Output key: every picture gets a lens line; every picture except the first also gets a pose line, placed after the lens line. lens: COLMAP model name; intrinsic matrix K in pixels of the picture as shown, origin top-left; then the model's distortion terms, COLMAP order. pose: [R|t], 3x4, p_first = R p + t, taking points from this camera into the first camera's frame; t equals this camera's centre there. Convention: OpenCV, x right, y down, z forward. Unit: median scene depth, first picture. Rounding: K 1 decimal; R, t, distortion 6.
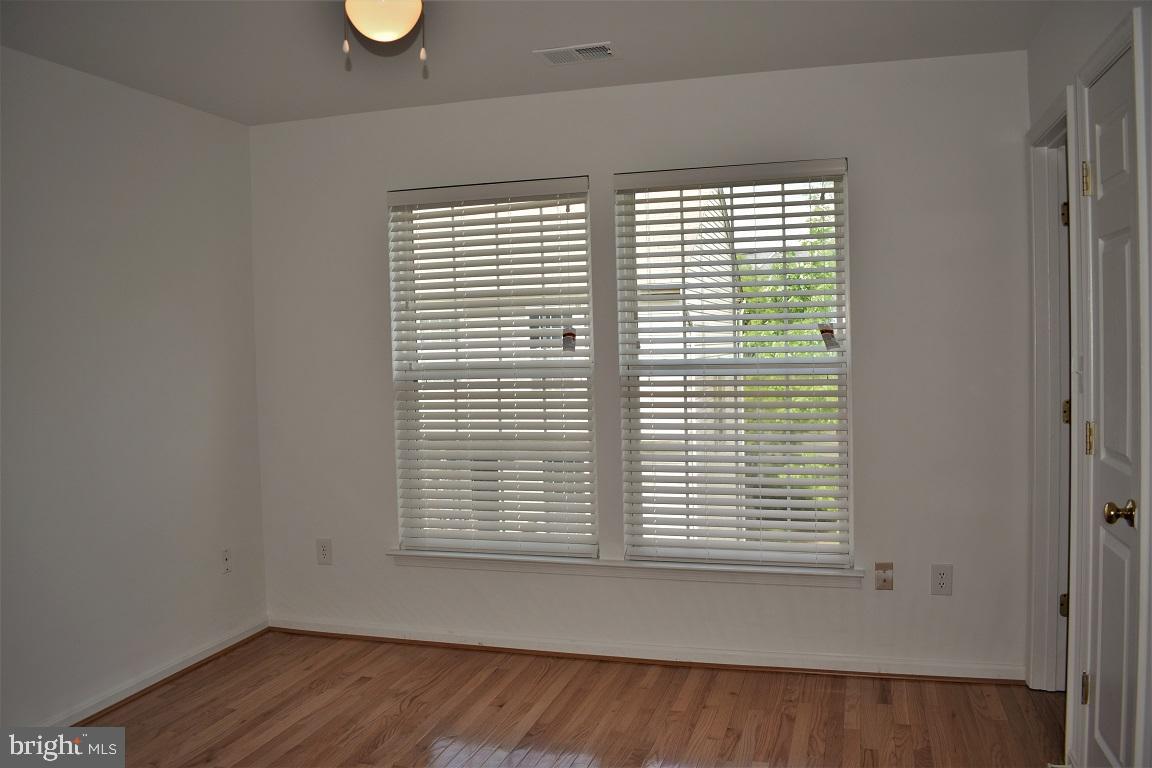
lens RADIAL K [[962.2, 0, 576.0], [0, 962.2, 384.0], [0, 0, 1]] dist [-0.057309, 0.005834]
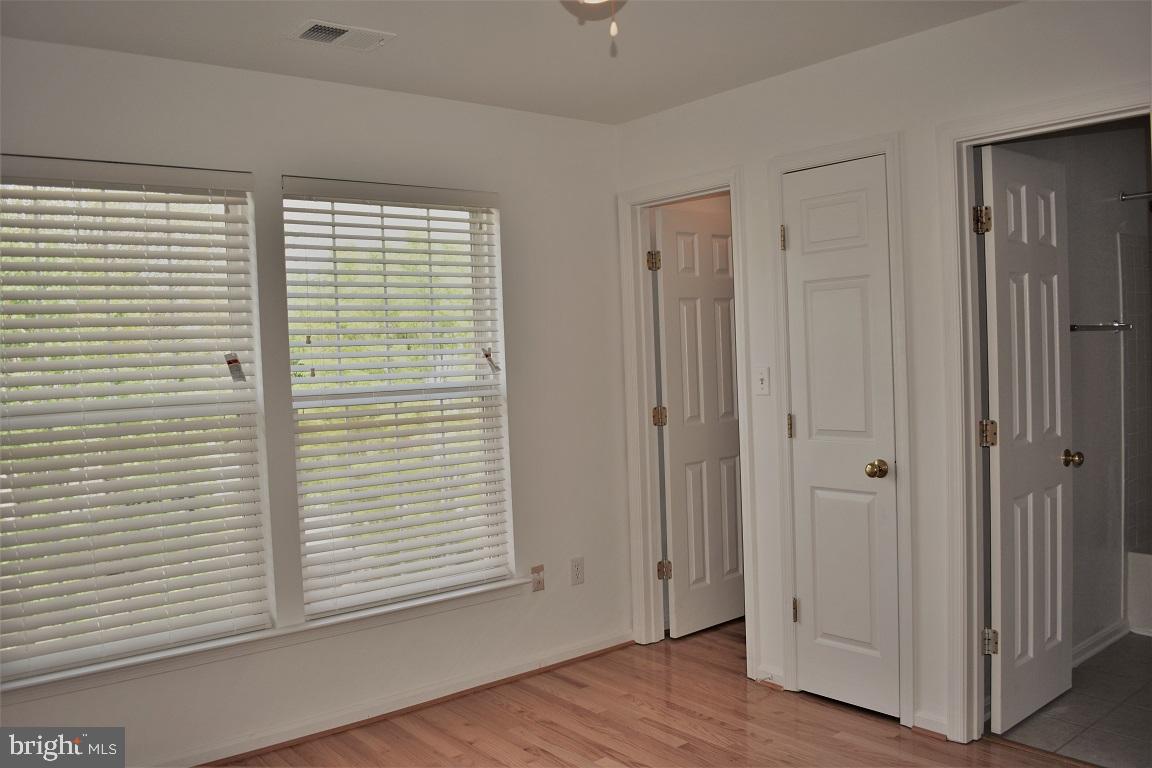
lens RADIAL K [[962.2, 0, 576.0], [0, 962.2, 384.0], [0, 0, 1]] dist [-0.057309, 0.005834]
pose [[0.574211, -0.025058, 0.818324, -0.537792], [0.062855, 0.997931, -0.013547, -0.003020], [-0.816291, 0.059215, 0.574598, 0.313626]]
